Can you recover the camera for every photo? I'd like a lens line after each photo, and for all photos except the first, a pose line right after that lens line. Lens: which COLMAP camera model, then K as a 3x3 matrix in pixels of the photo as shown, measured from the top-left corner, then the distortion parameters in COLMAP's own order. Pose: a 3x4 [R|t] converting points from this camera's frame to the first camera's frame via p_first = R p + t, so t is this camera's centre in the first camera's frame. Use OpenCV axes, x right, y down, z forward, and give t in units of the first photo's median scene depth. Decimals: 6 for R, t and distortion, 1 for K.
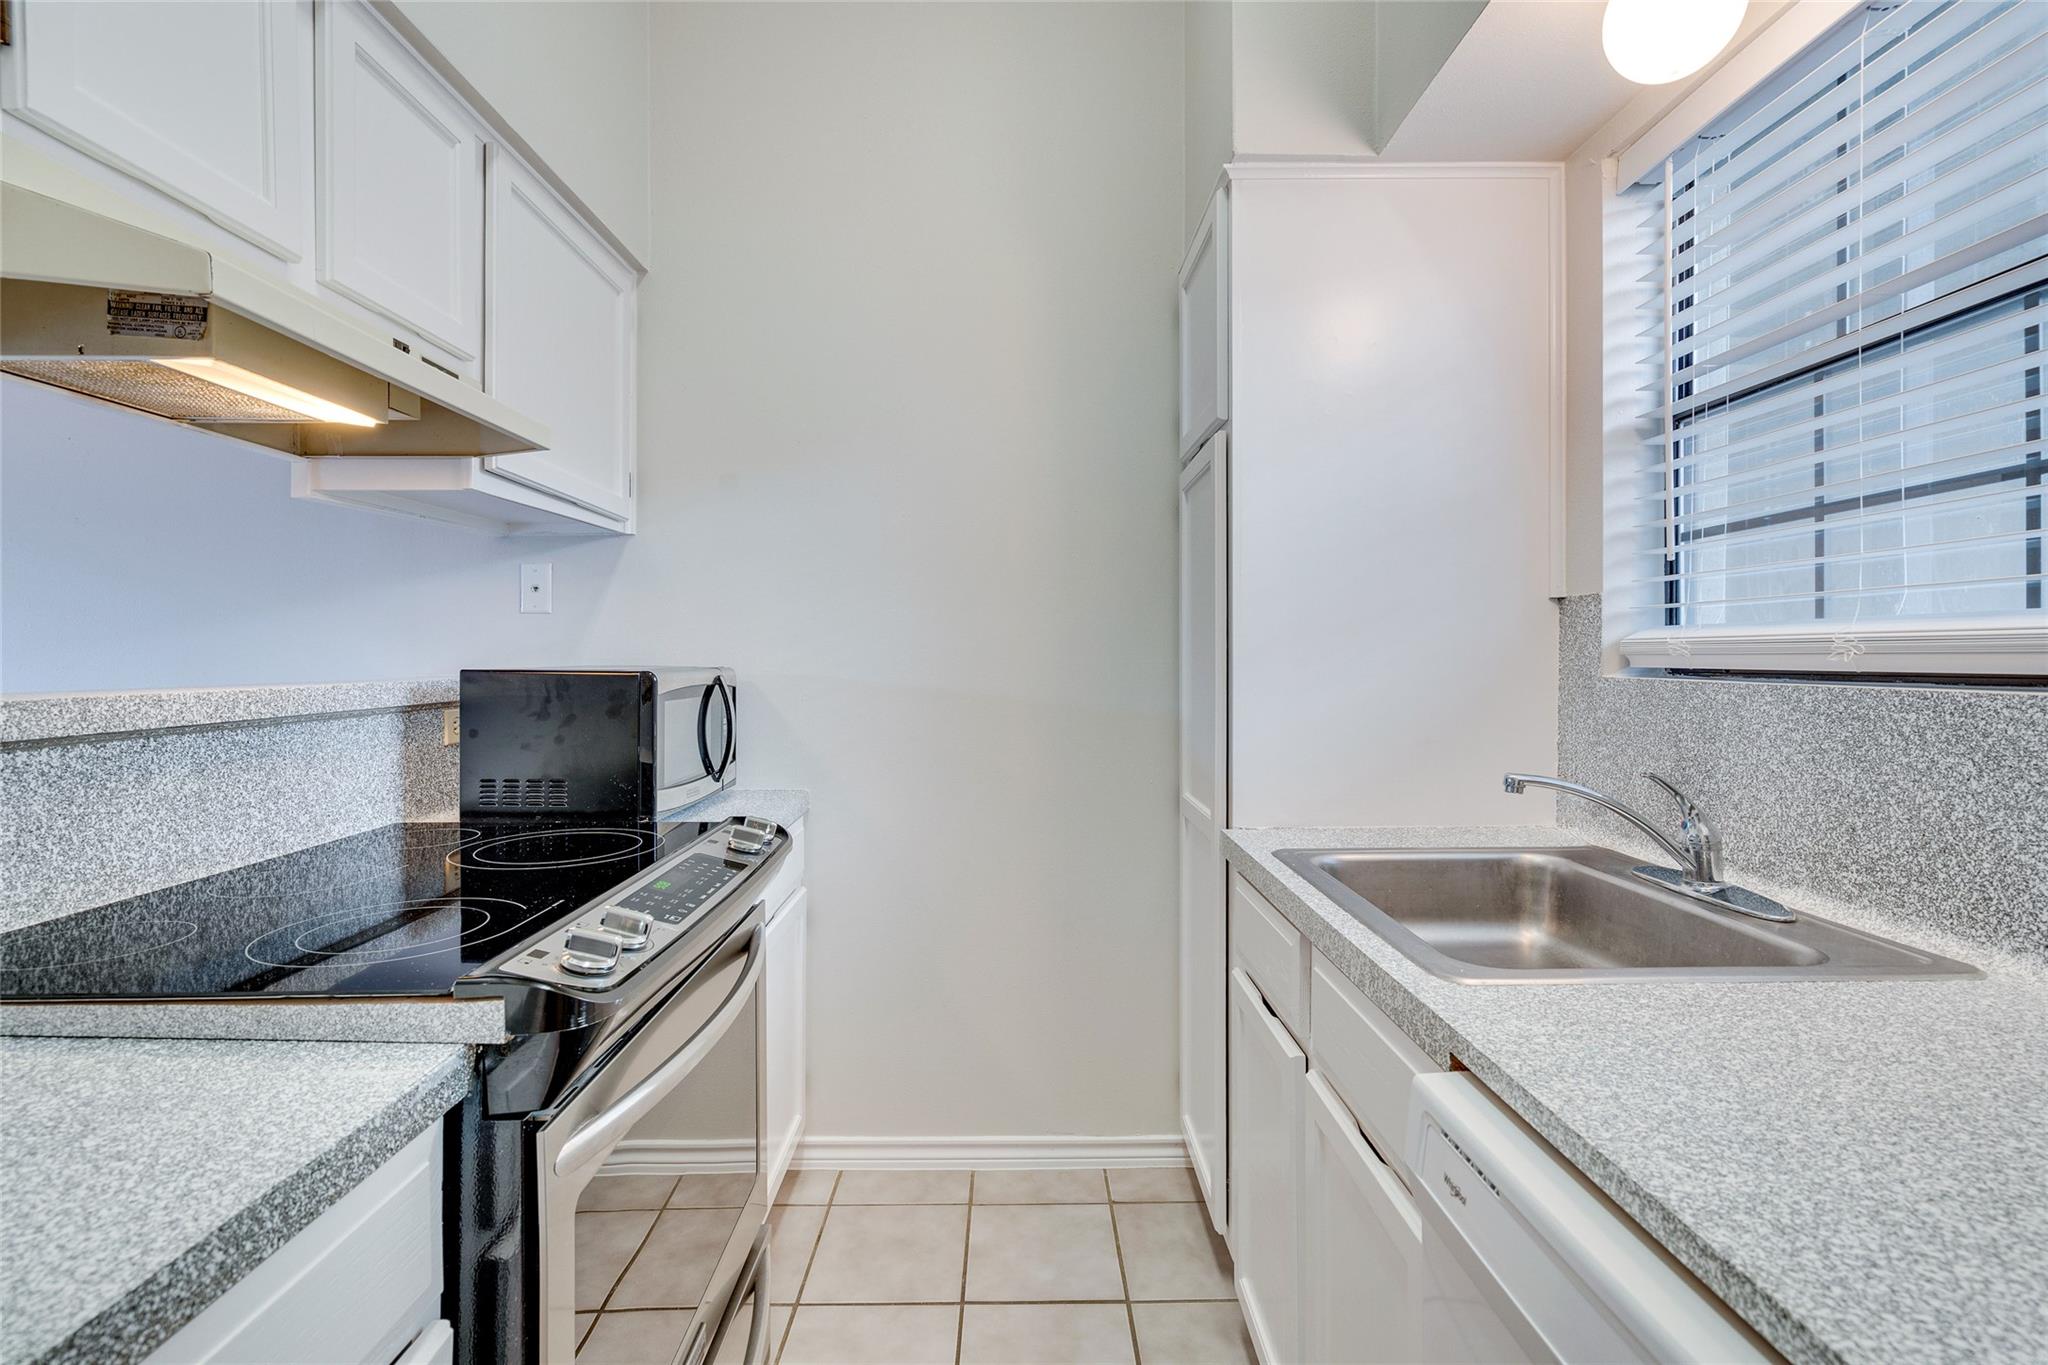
lens RADIAL K [[932.0, 0, 1022.5], [0, 932.0, 668.4], [0, 0, 1]] dist [-0.002774, 0.000292]
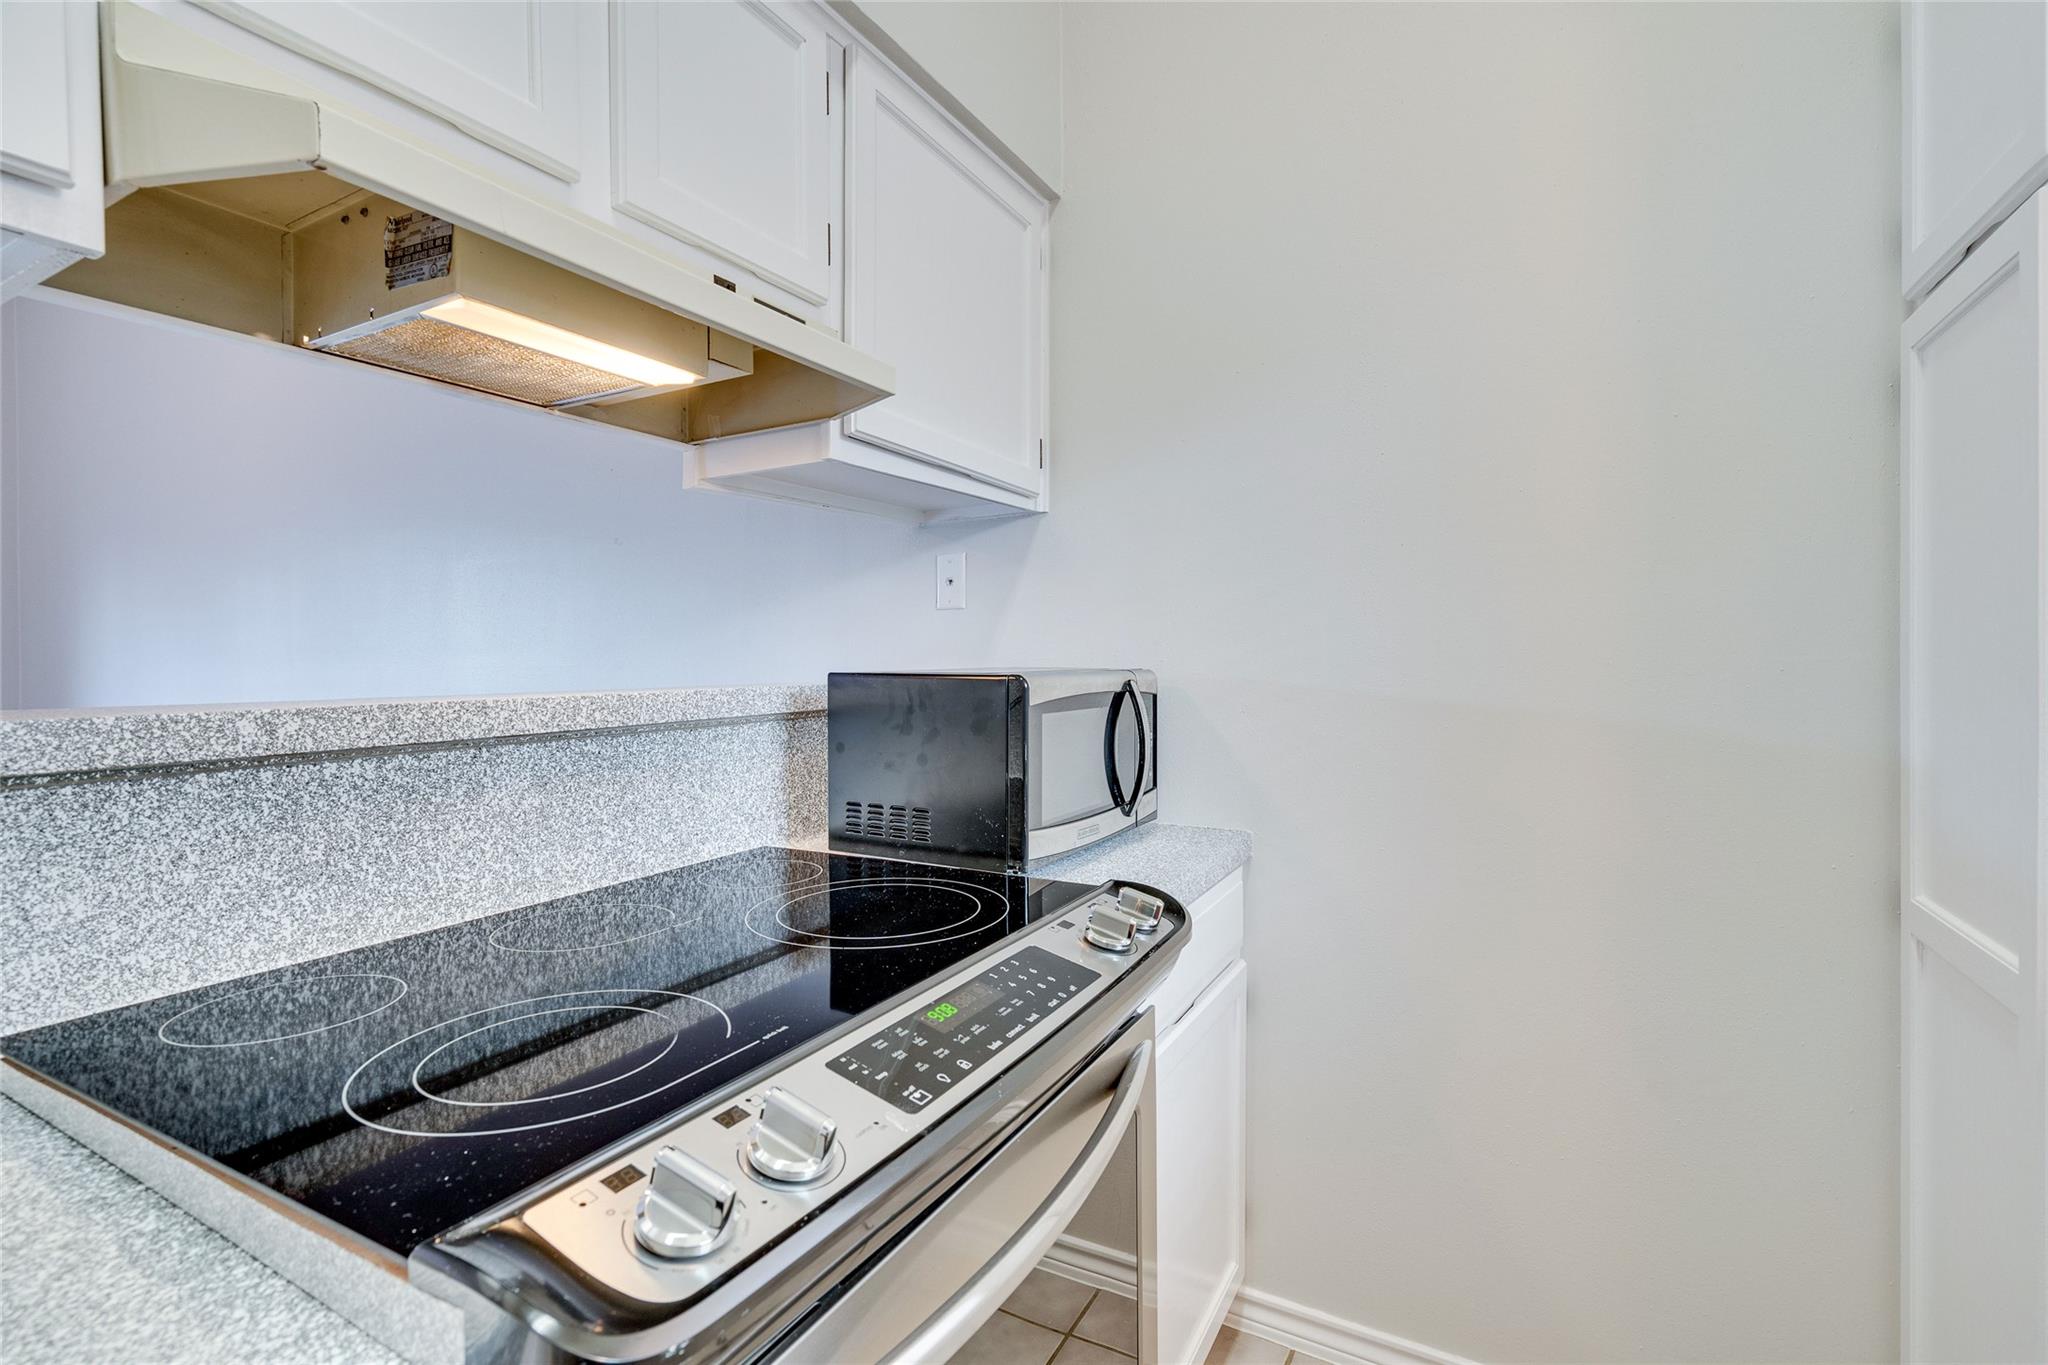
lens RADIAL K [[940.3, 0, 1033.6], [0, 940.3, 671.9], [0, 0, 1]] dist [-0.003561, 0.000478]
pose [[0.871985, 0.000396, -0.489532, -0.016438], [0.000676, 0.999998, 0.002013, -0.001172], [0.489532, -0.002087, 0.871983, 0.432214]]
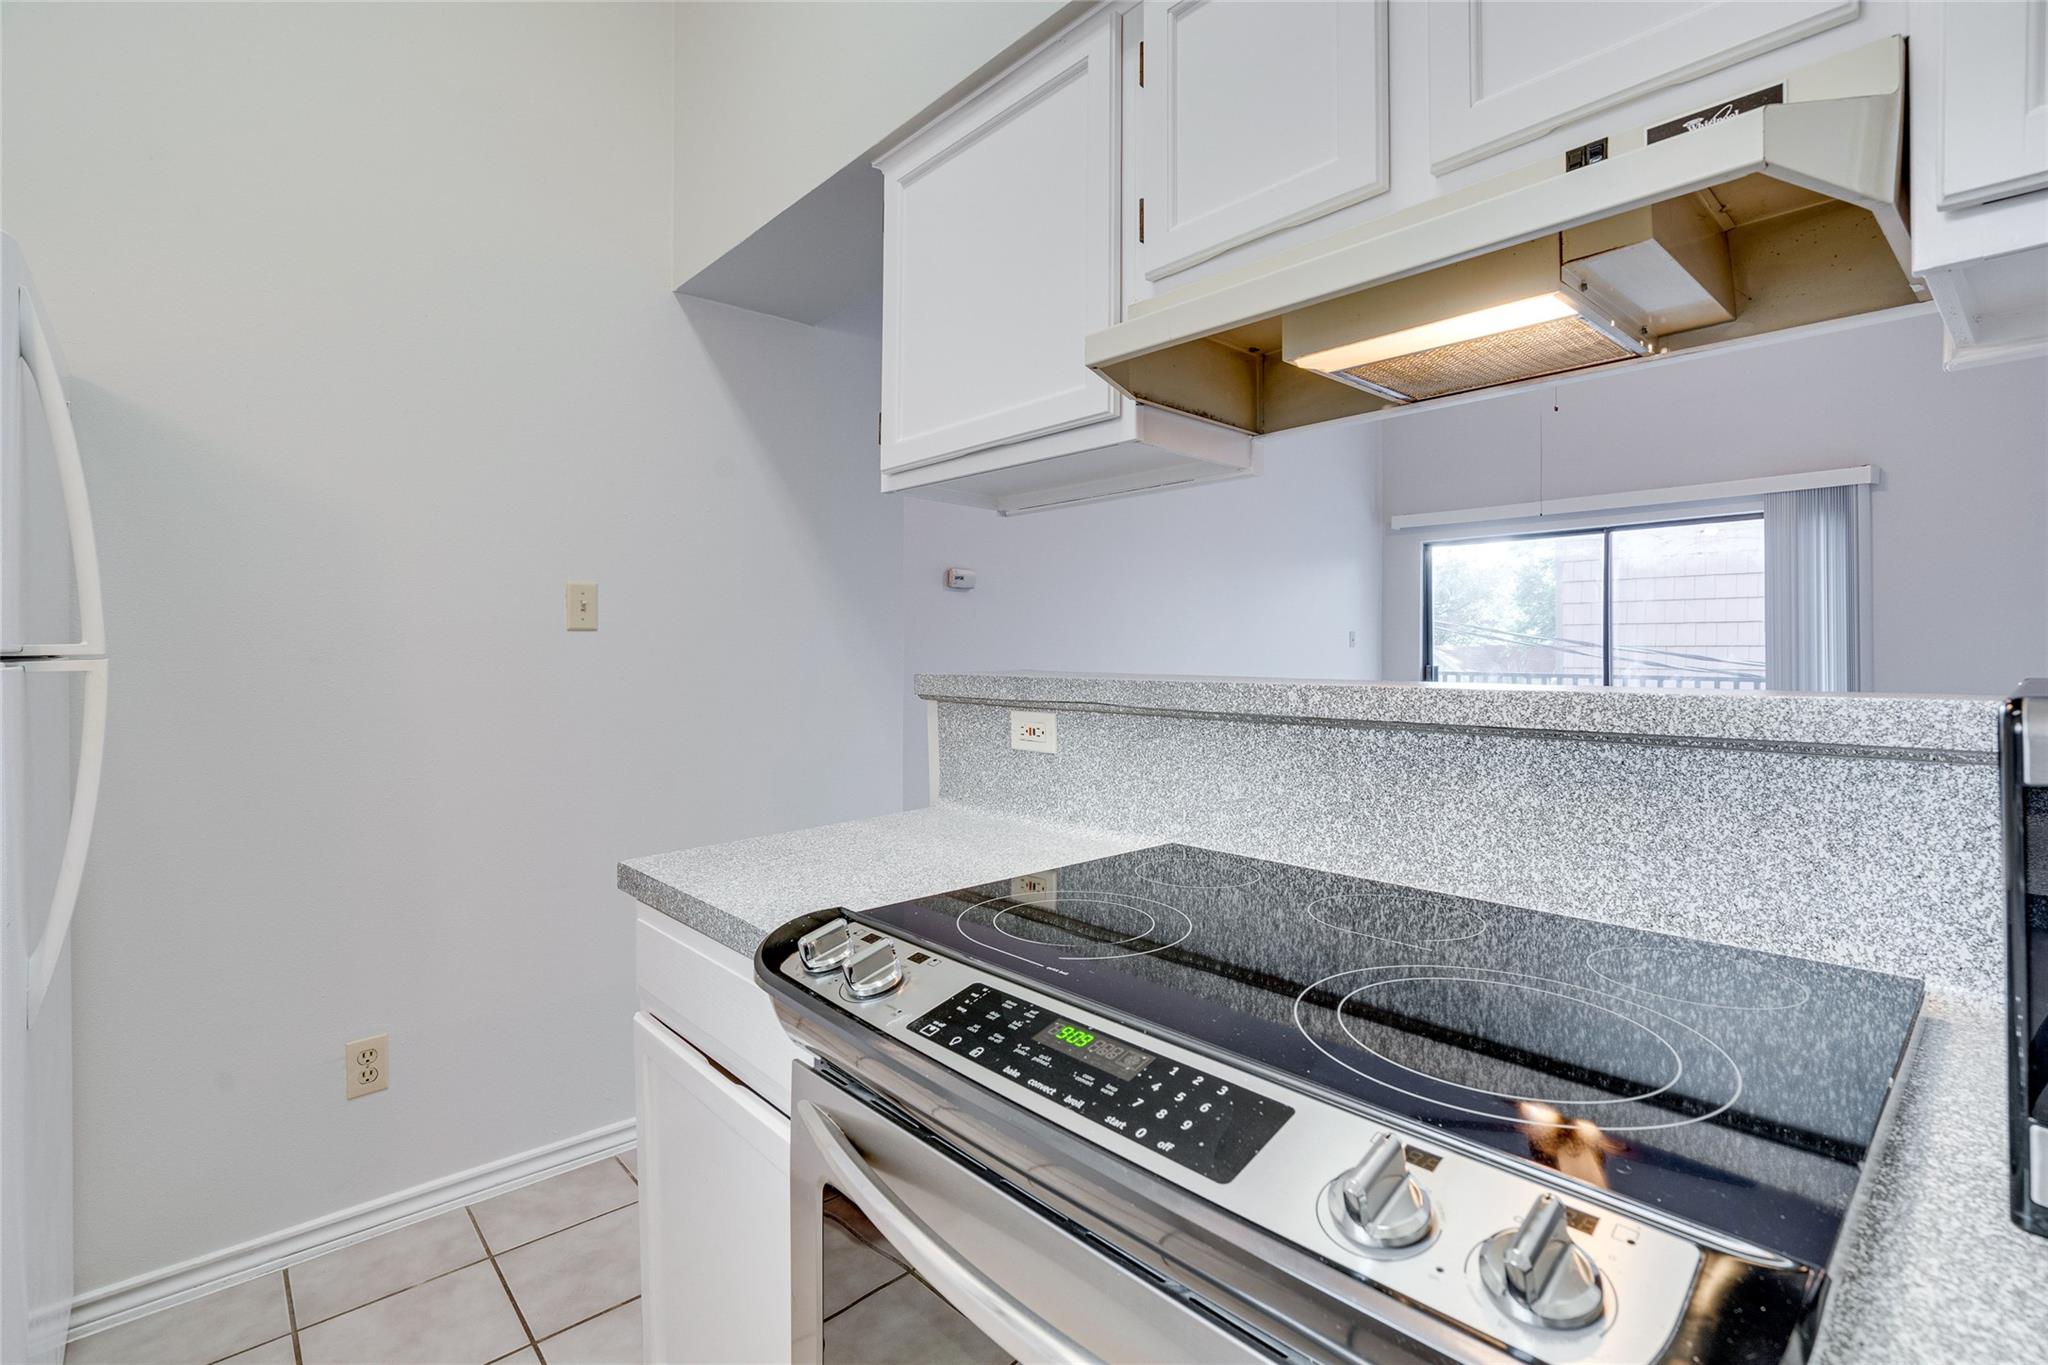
lens RADIAL K [[948.7, 0, 1031.2], [0, 948.7, 646.7], [0, 0, 1]] dist [0.000531, 0.000762]
pose [[-0.748769, -0.000566, -0.662831, 0.031552], [-0.005903, 0.999966, 0.005814, -0.016897], [0.662805, 0.008266, -0.748747, 1.325721]]
